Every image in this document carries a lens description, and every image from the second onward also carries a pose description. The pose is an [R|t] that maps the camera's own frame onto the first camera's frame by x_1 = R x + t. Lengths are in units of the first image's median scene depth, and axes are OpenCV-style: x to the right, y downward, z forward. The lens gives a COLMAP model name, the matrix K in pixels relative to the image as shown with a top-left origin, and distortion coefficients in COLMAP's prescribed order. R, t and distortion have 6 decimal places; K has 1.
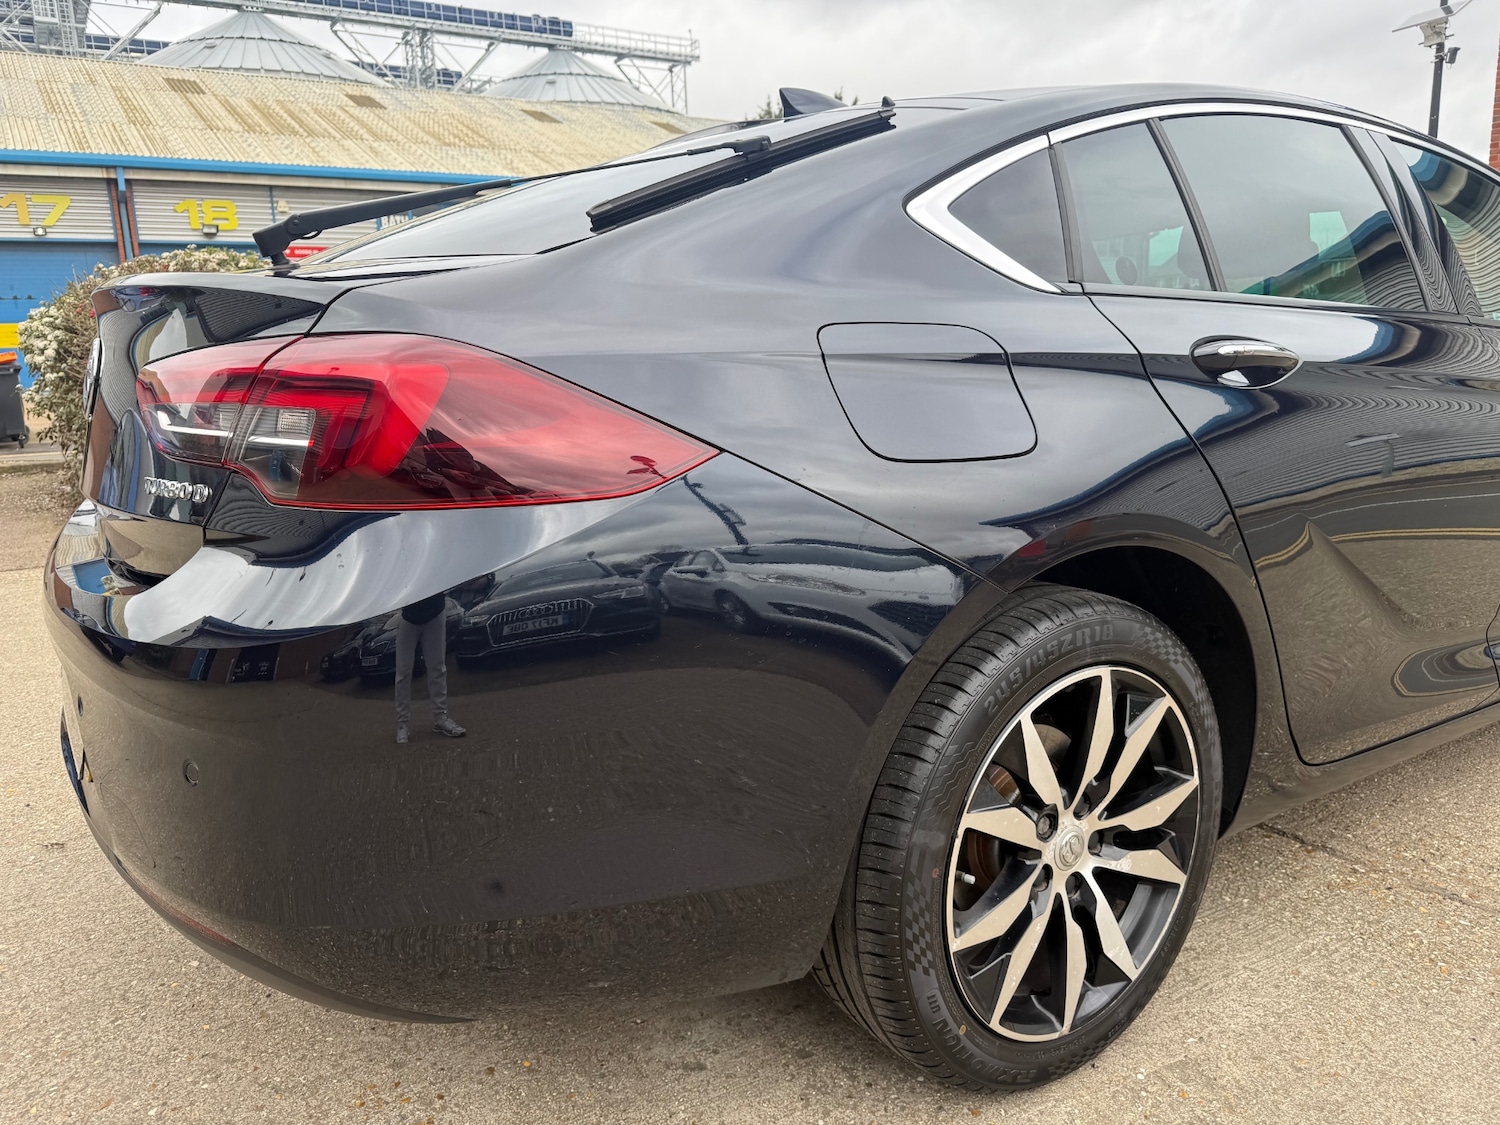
lens RADIAL K [[1072.3, 0, 750.0], [0, 1072.3, 562.5], [0, 0, 1]] dist [0.002995, -0.009079]
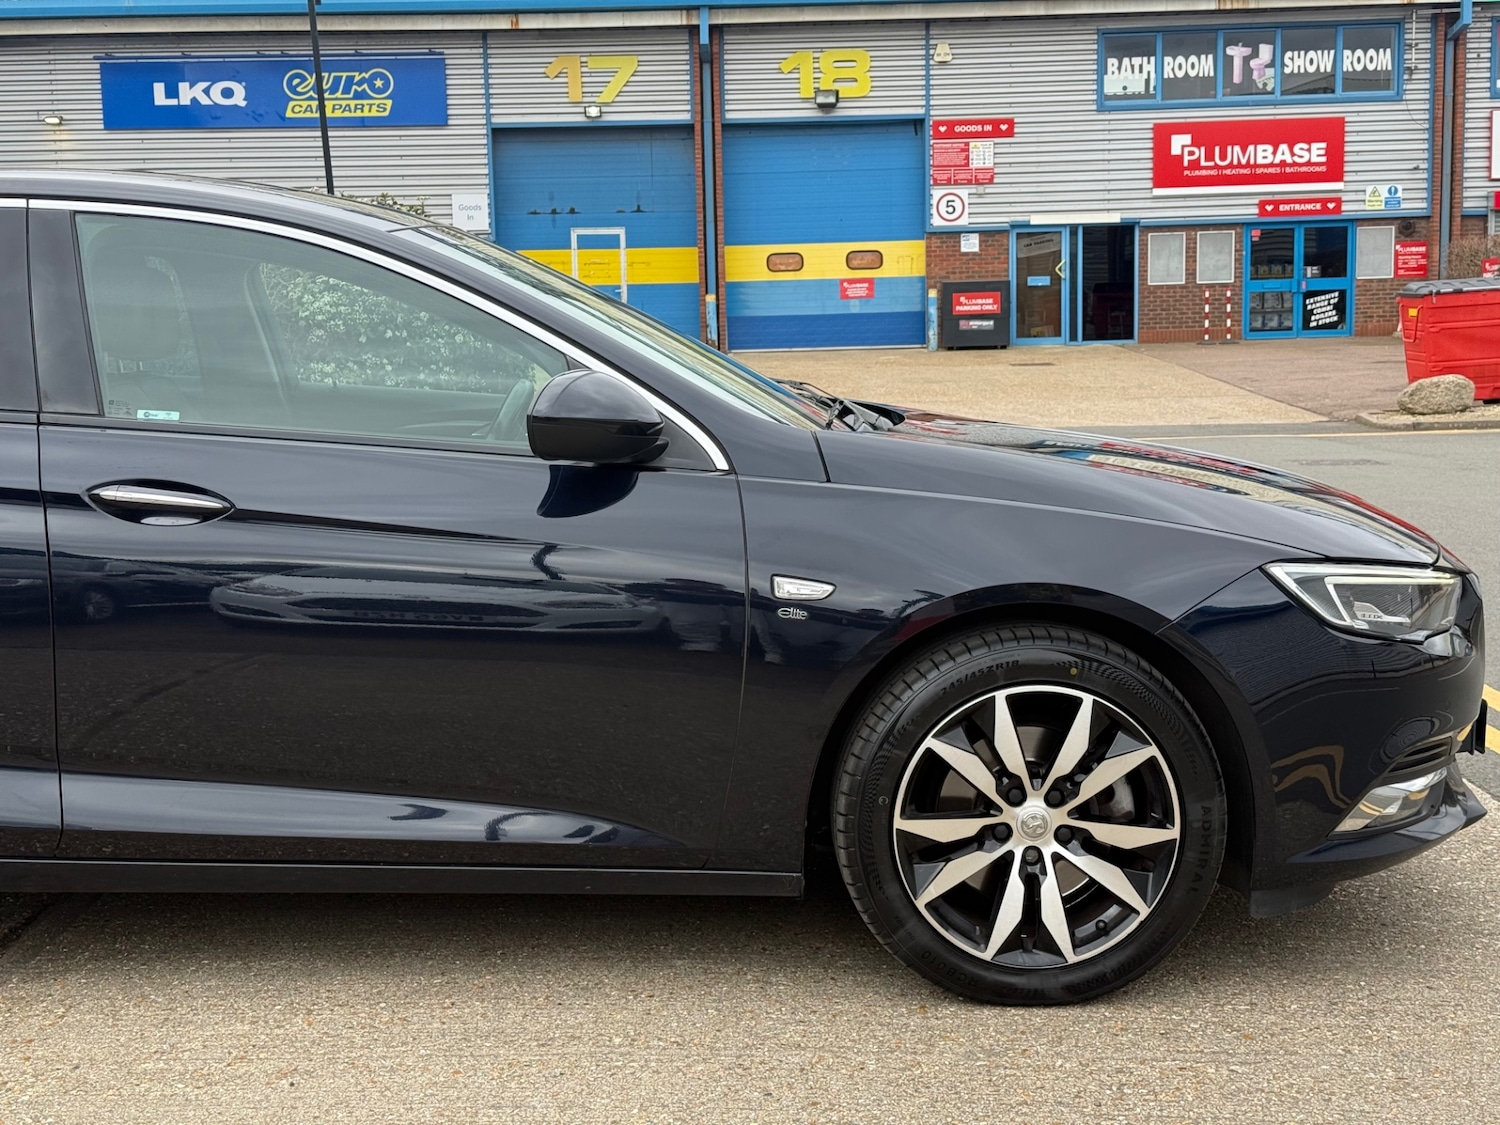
lens RADIAL K [[2088.5, 0, 753.8], [0, 2088.5, 582.9], [0, 0, 1]] dist [0.172259, -0.366607]
pose [[0.832281, 0.091421, -0.546764, 2.912714], [-0.120270, 0.992594, -0.017109, -0.172137], [0.541151, 0.079999, 0.837112, -0.242018]]
